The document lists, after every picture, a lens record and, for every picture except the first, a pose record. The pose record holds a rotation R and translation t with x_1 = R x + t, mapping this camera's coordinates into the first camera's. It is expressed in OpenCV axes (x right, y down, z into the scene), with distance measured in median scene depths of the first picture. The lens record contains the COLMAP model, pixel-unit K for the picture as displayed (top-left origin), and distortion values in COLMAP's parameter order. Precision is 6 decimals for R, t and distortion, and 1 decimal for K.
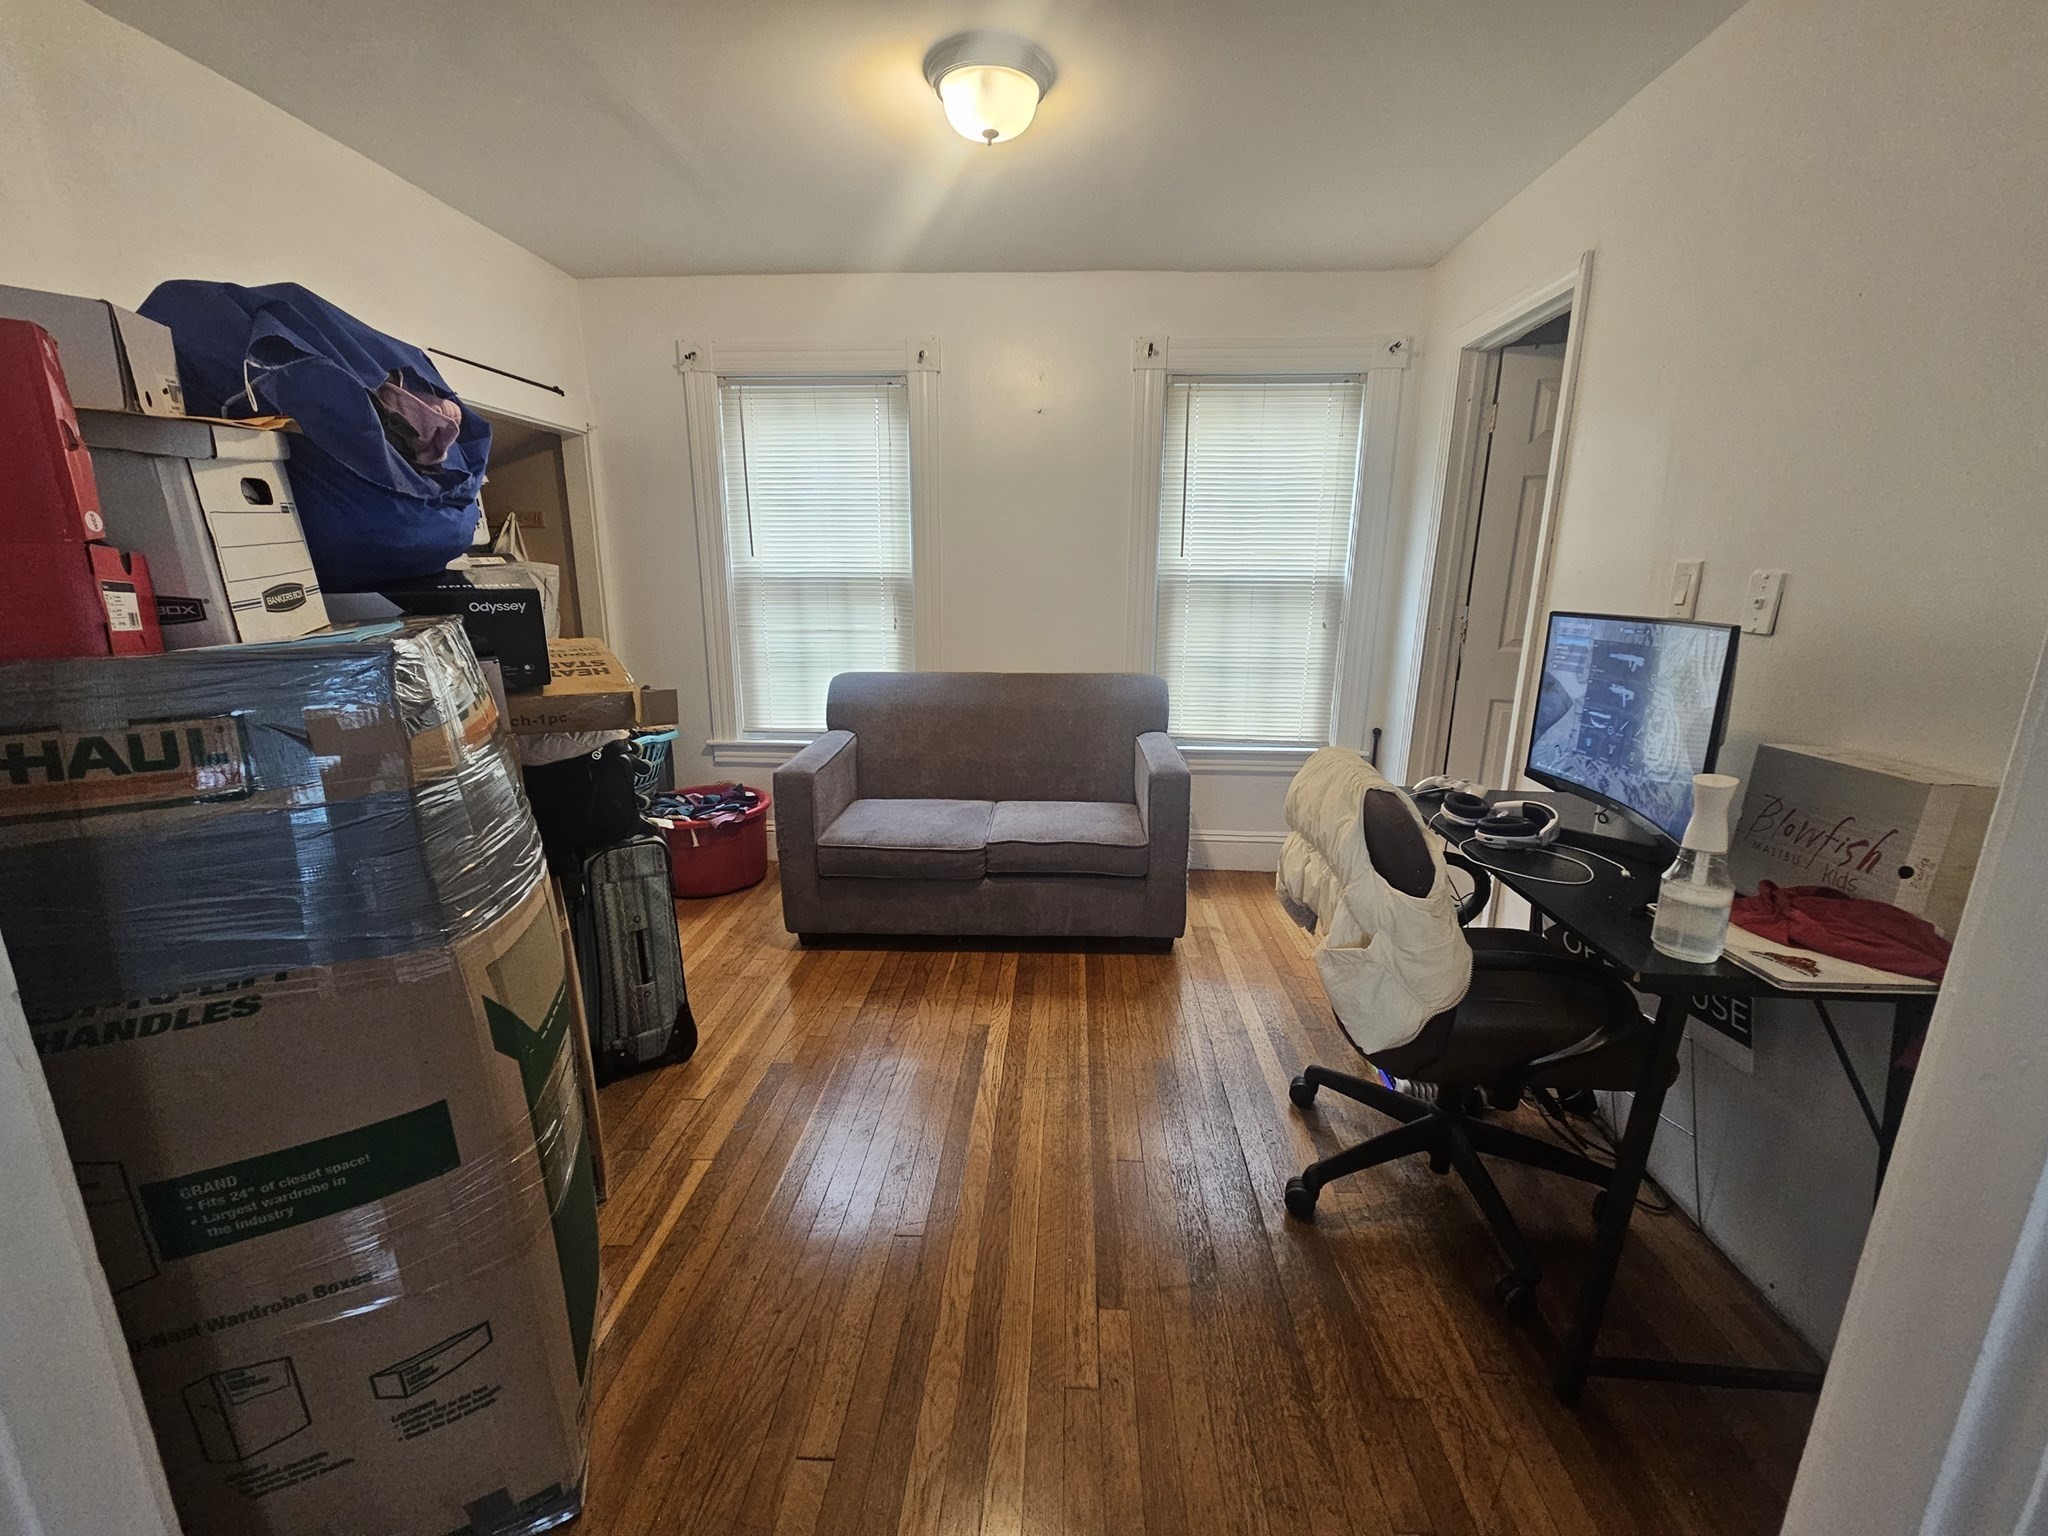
lens RADIAL K [[840.3, 0, 1025.6], [0, 840.3, 772.1], [0, 0, 1]] dist [0.007055, -0.000186]
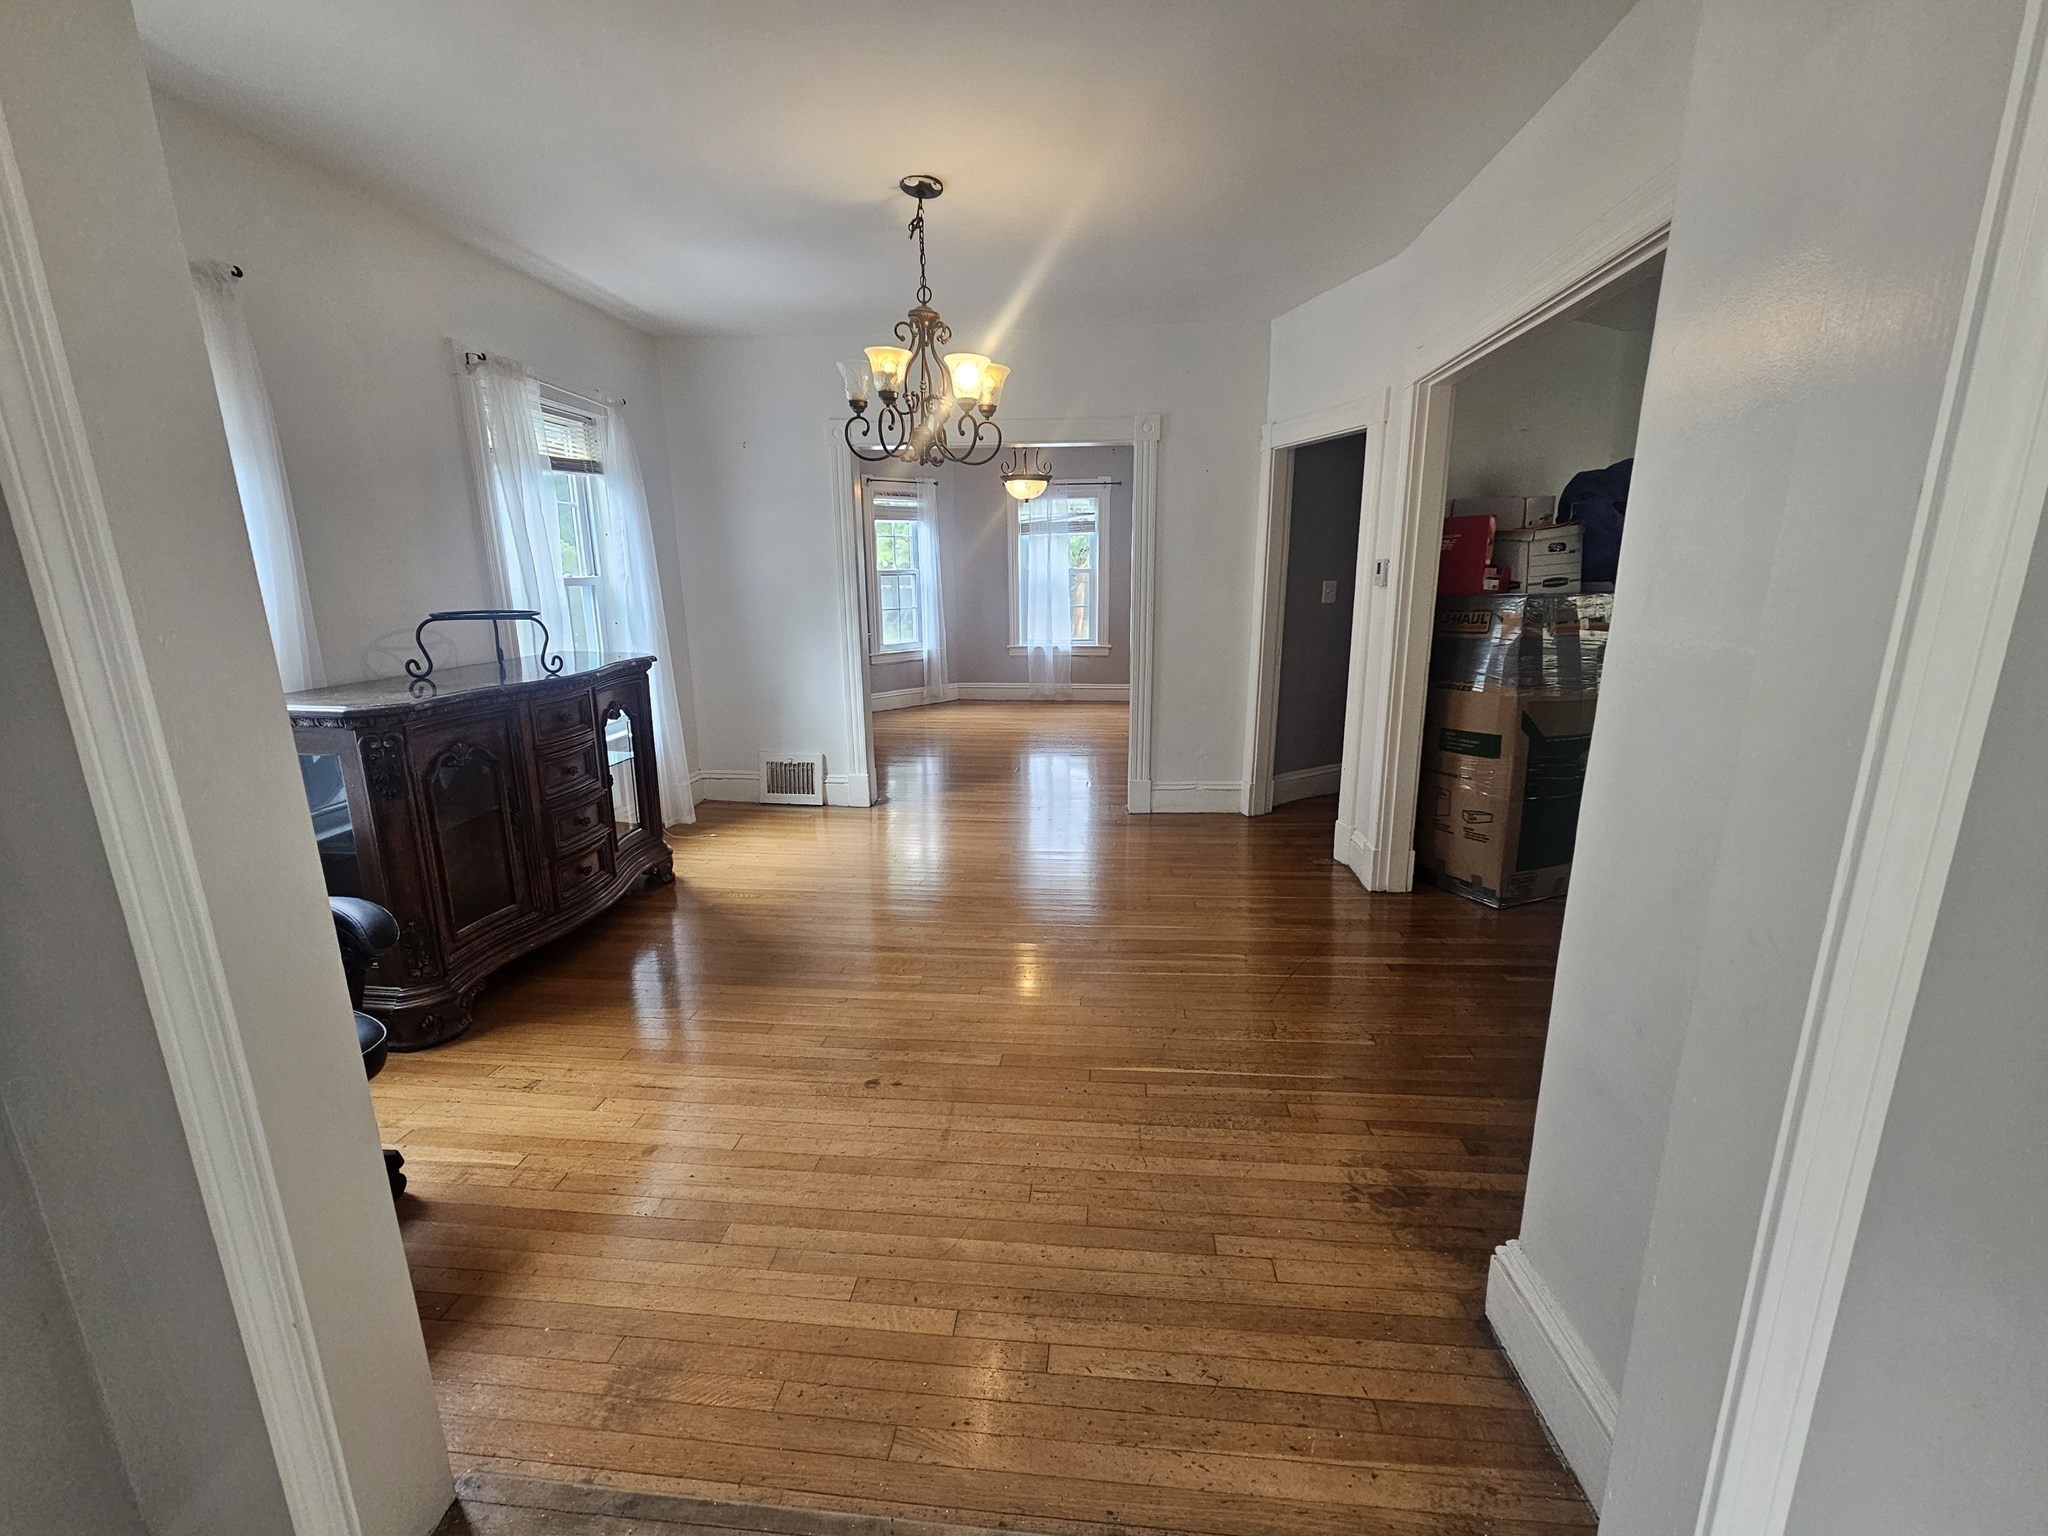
lens RADIAL K [[840.3, 0, 1031.2], [0, 840.3, 759.4], [0, 0, 1]] dist [0.007055, -0.000186]
pose [[-0.038729, 0.217346, -0.975326, 2.891313], [-0.230324, 0.947834, 0.220365, 0.199322], [0.972343, 0.233176, 0.013351, -0.883390]]
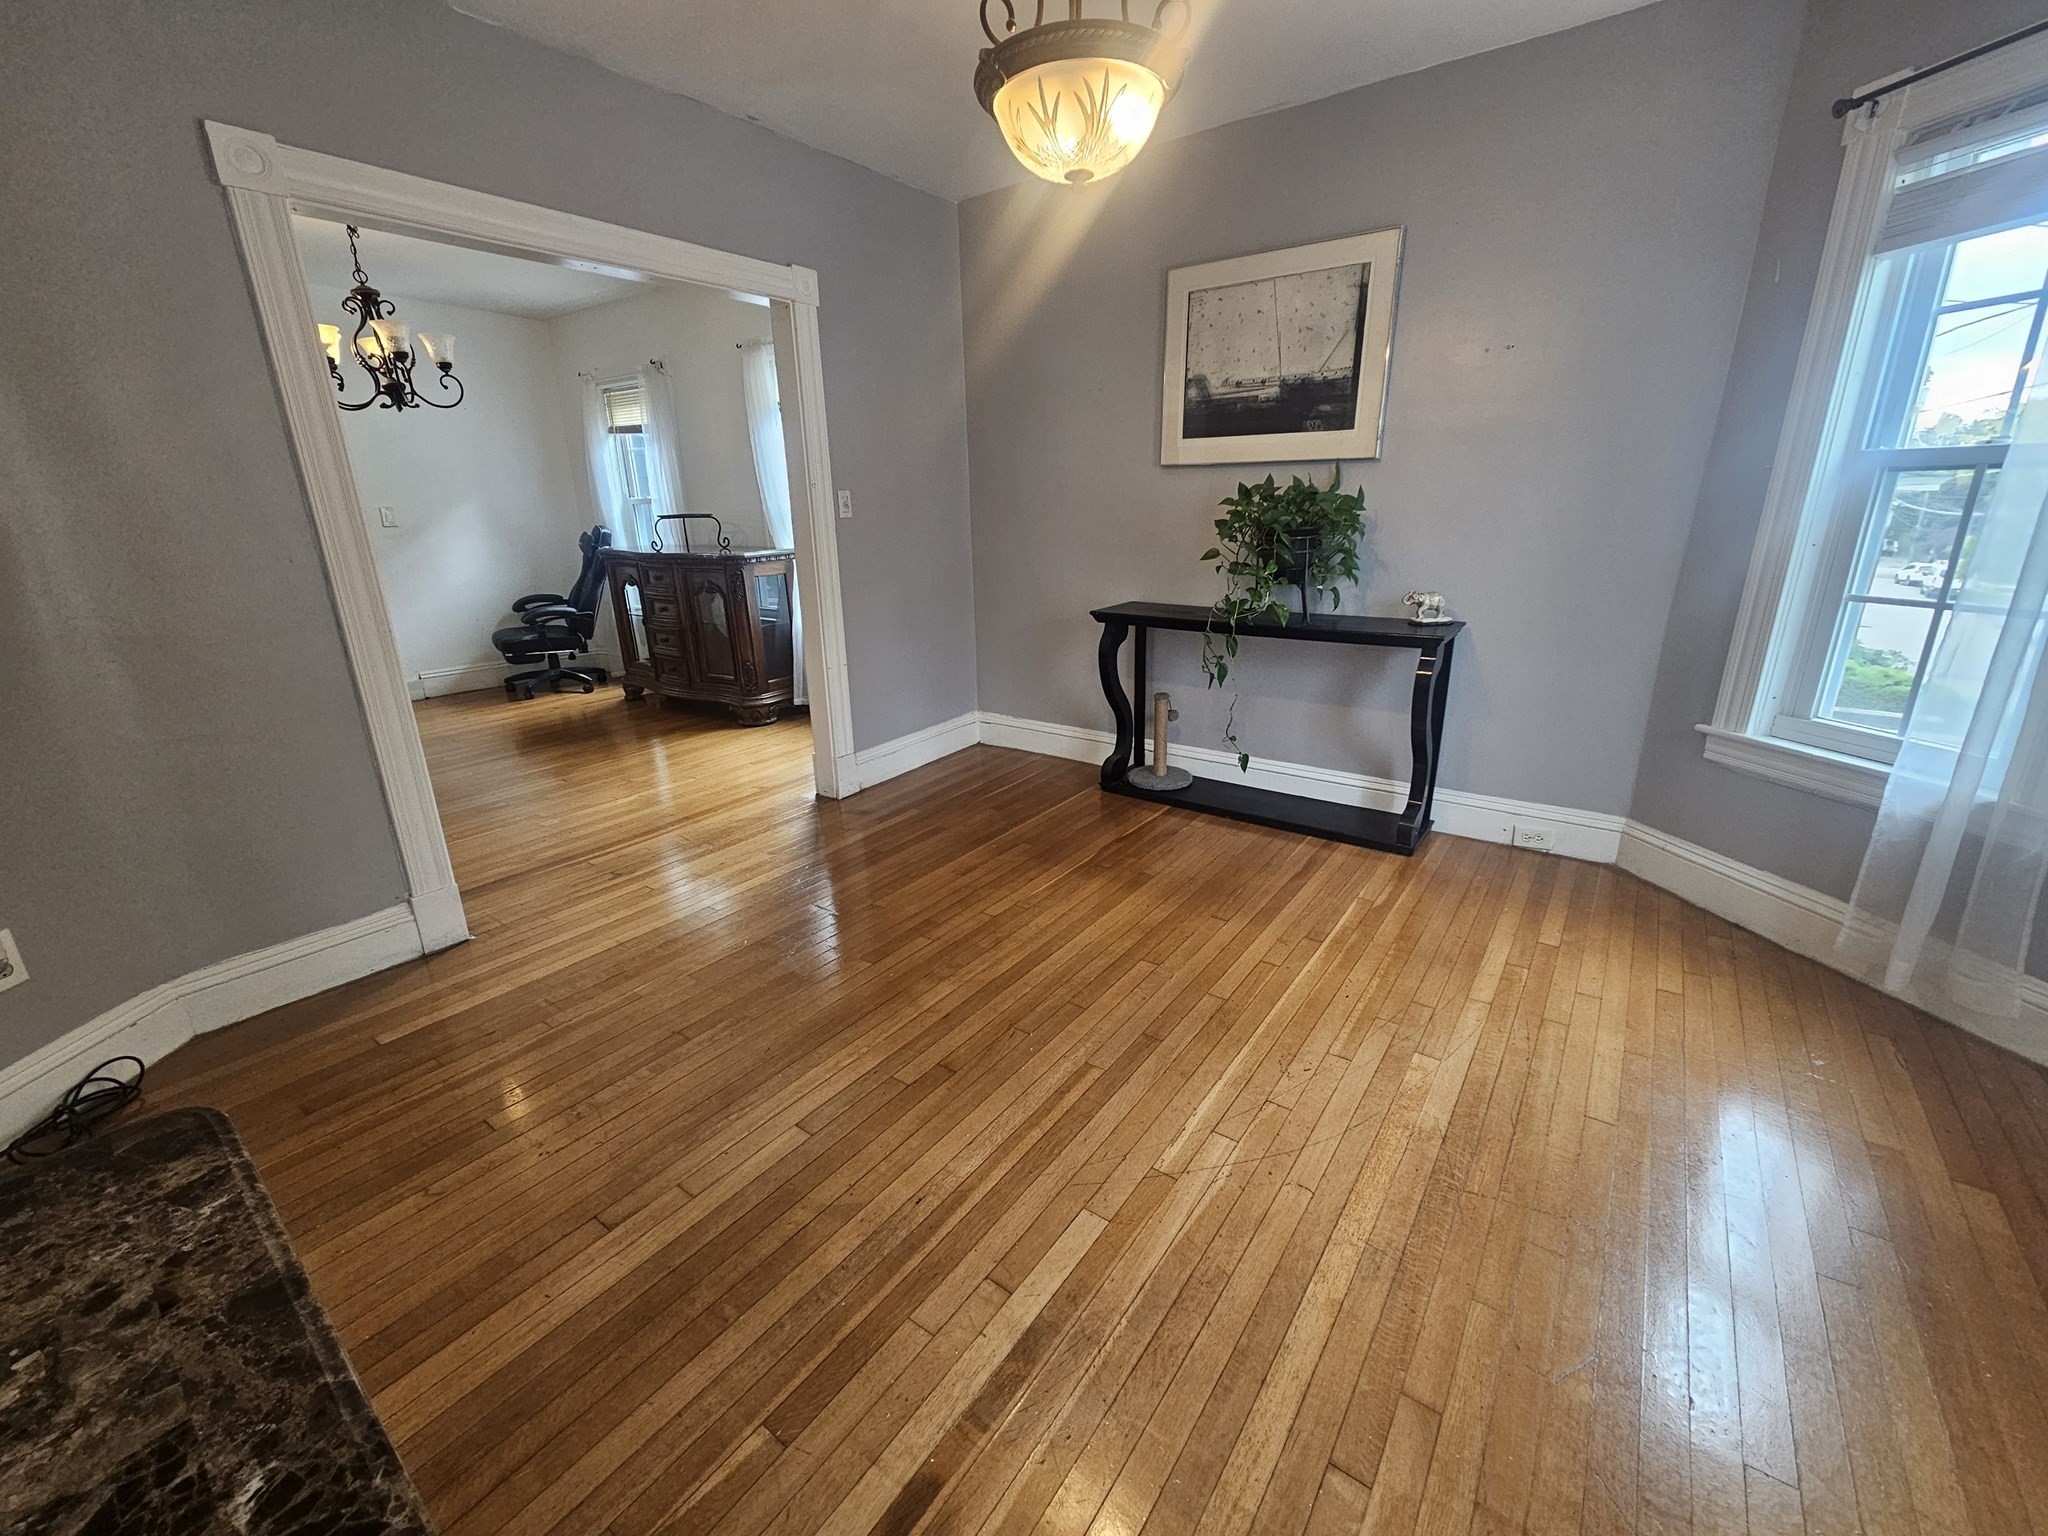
lens RADIAL K [[840.3, 0, 1032.2], [0, 840.3, 763.4], [0, 0, 1]] dist [0.007055, -0.000186]
pose [[-0.834957, -0.153815, 0.528381, -5.613066], [0.148886, 0.861199, 0.485973, -0.127376], [-0.529792, 0.484435, -0.696163, 0.602996]]
